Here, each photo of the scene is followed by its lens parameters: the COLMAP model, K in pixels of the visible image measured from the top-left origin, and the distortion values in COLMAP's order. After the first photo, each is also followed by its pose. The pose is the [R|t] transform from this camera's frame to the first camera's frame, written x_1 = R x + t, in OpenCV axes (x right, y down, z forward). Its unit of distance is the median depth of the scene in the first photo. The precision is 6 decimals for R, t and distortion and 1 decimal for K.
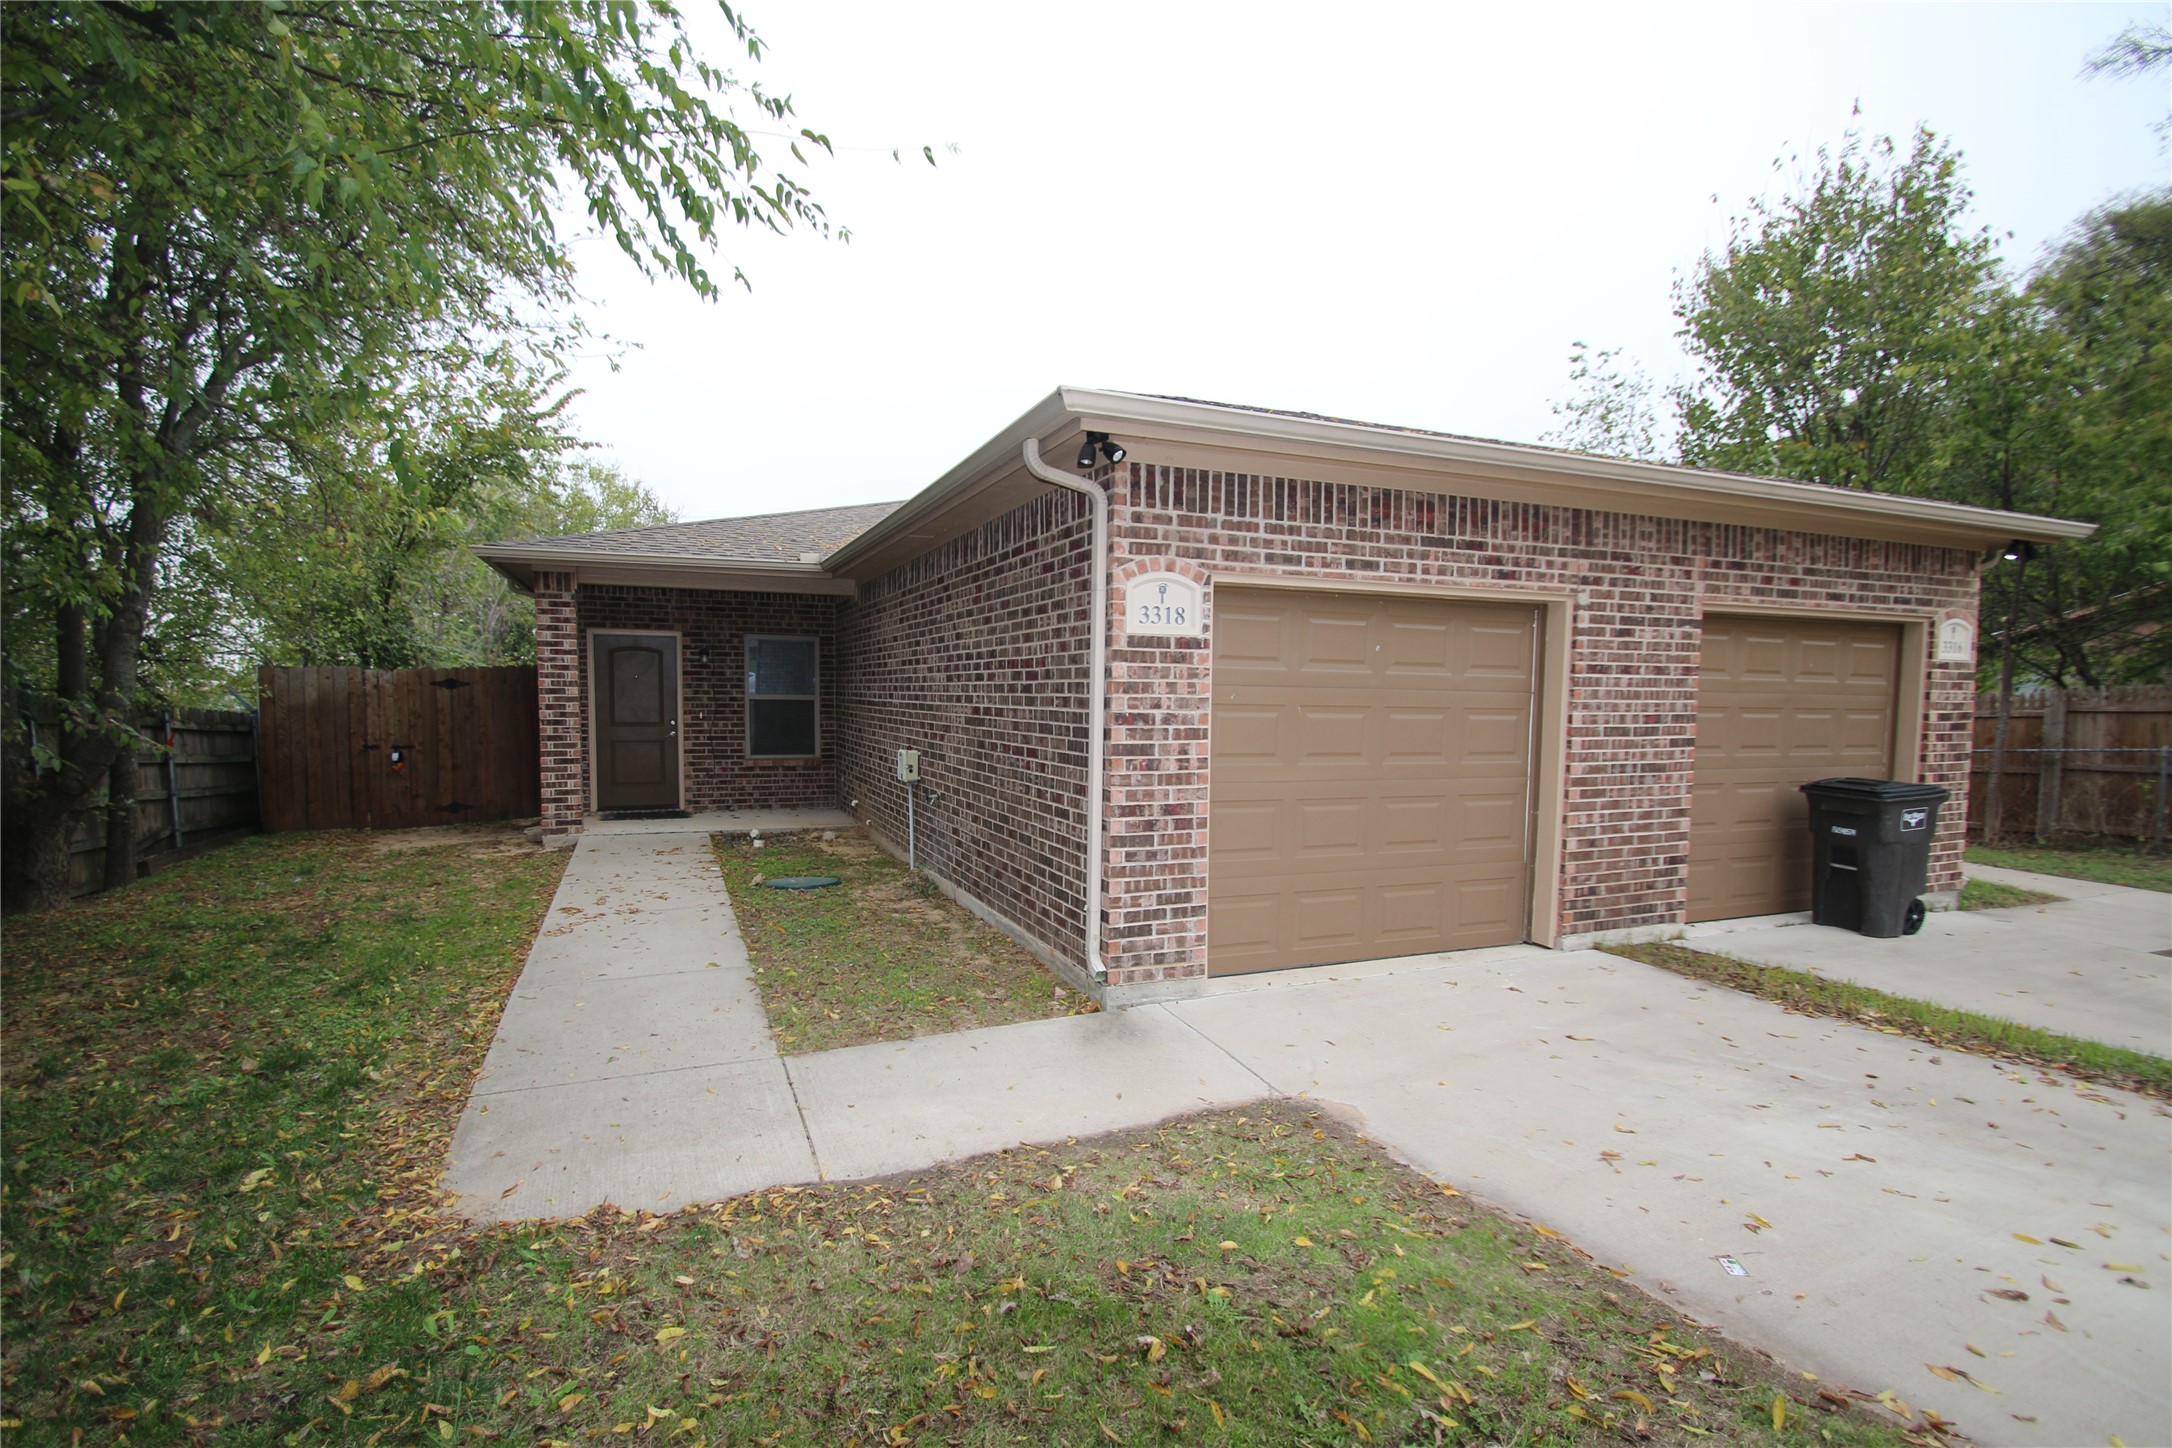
lens RADIAL K [[999.2, 0, 1060.0], [0, 999.2, 755.1], [0, 0, 1]] dist [0.007718, -0.013296]
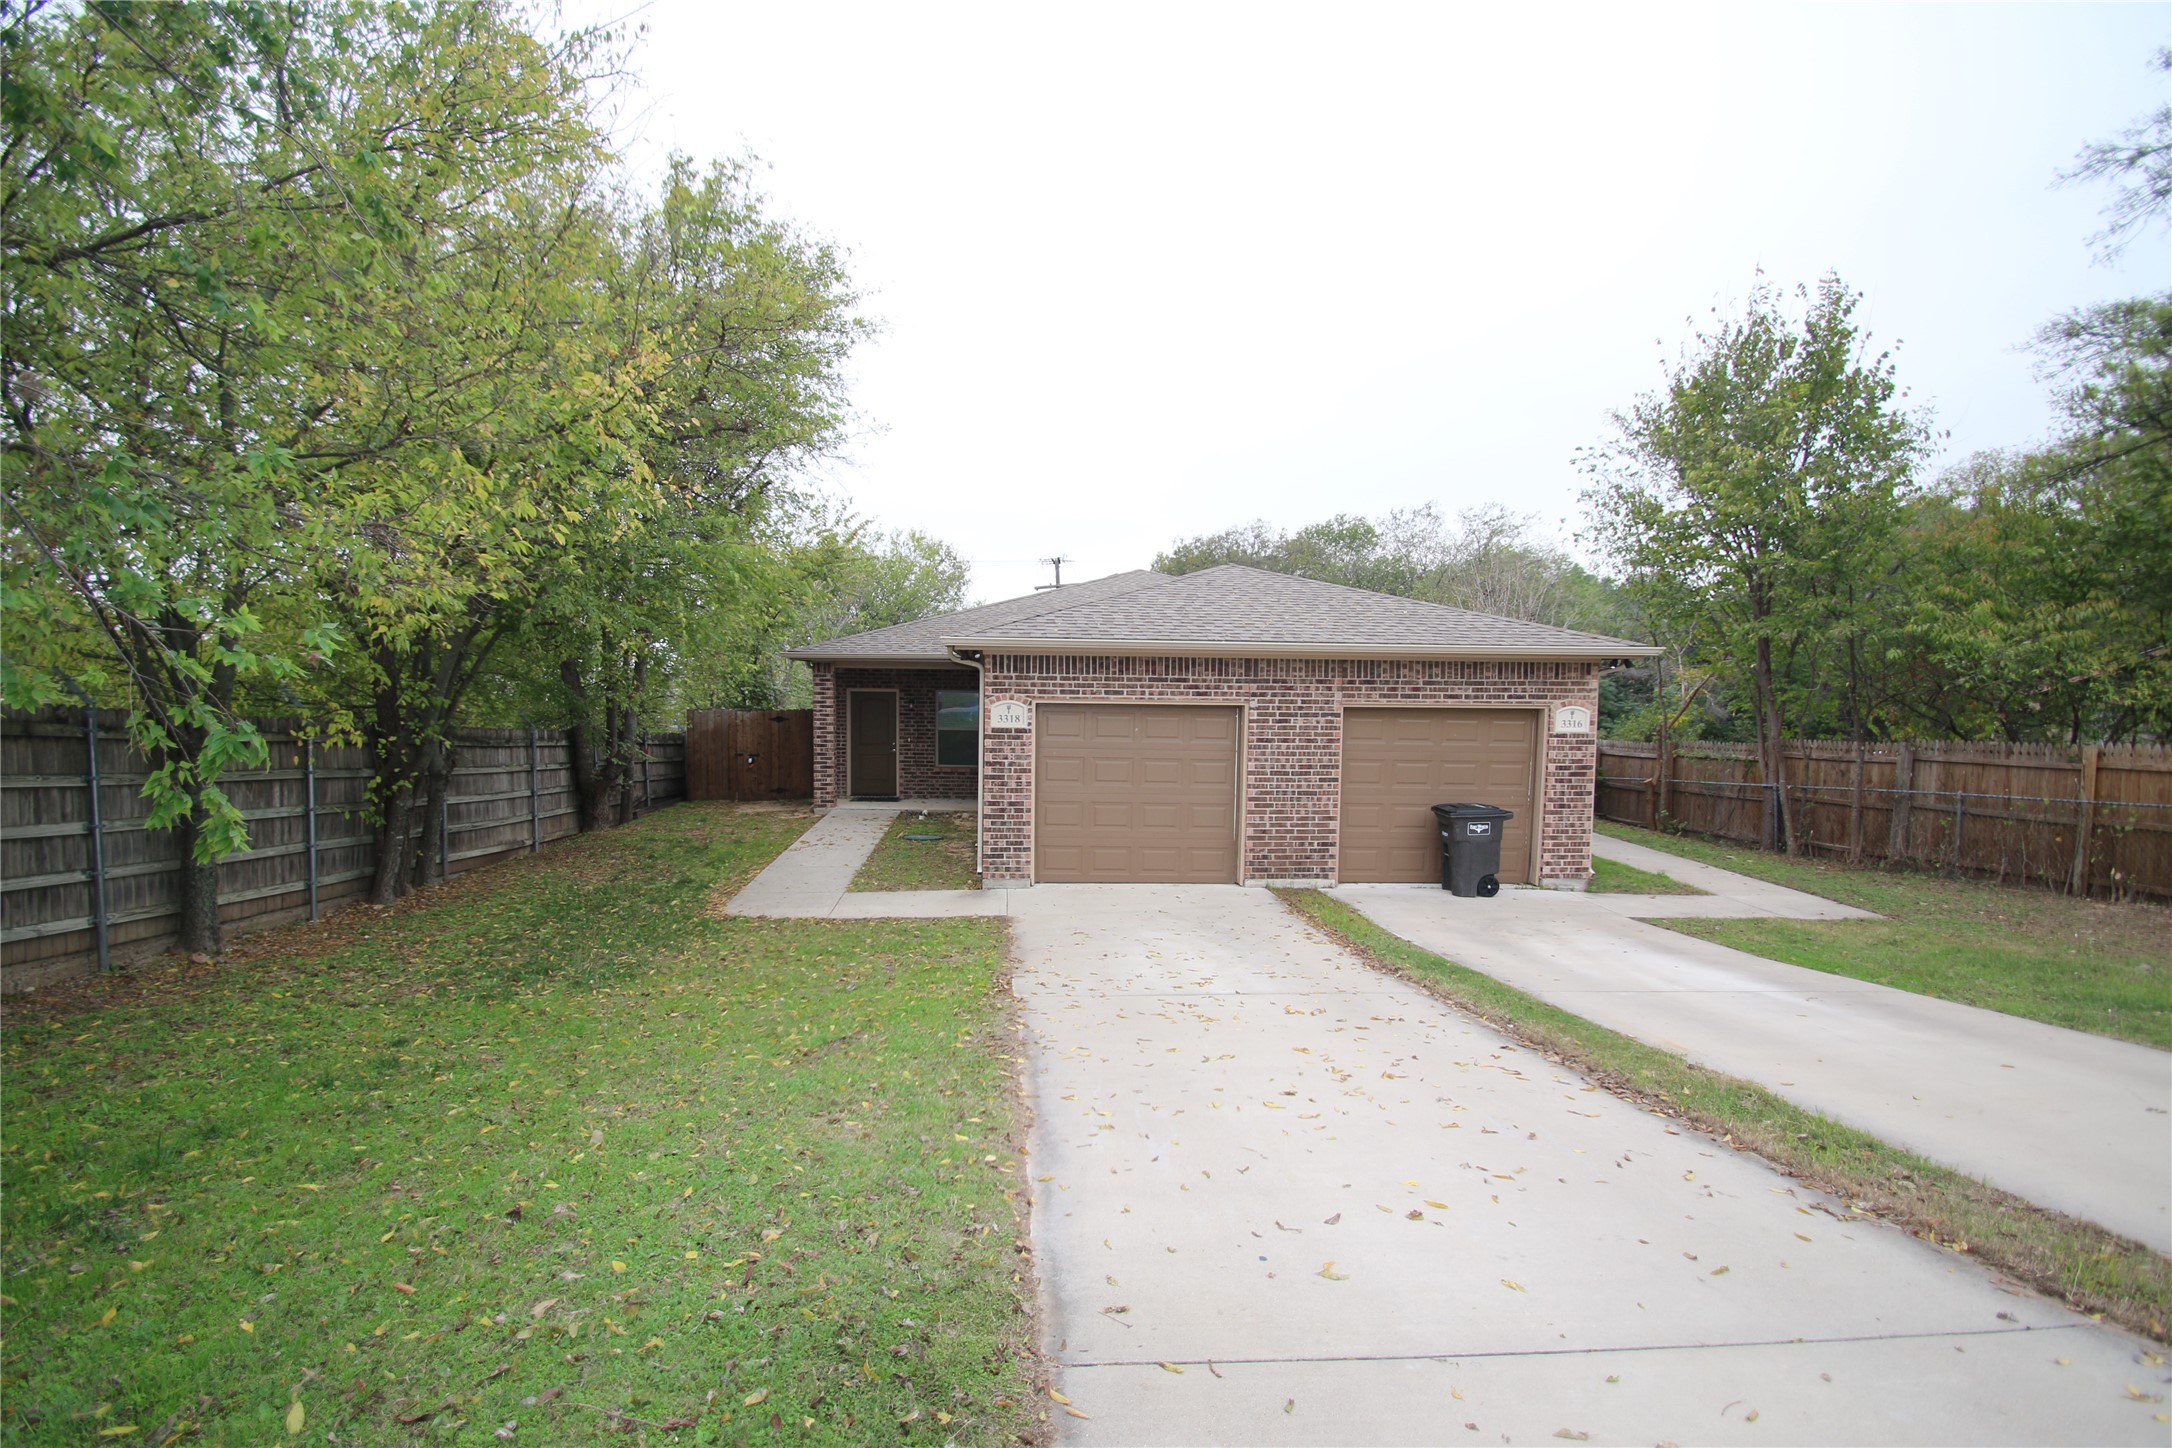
lens RADIAL K [[999.2, 0, 1060.0], [0, 999.2, 755.1], [0, 0, 1]] dist [0.007718, -0.013296]
pose [[0.947175, 0.024896, -0.319749, 0.733441], [-0.023907, 0.999690, 0.007019, -0.058424], [0.319825, 0.000996, 0.947476, -0.876373]]
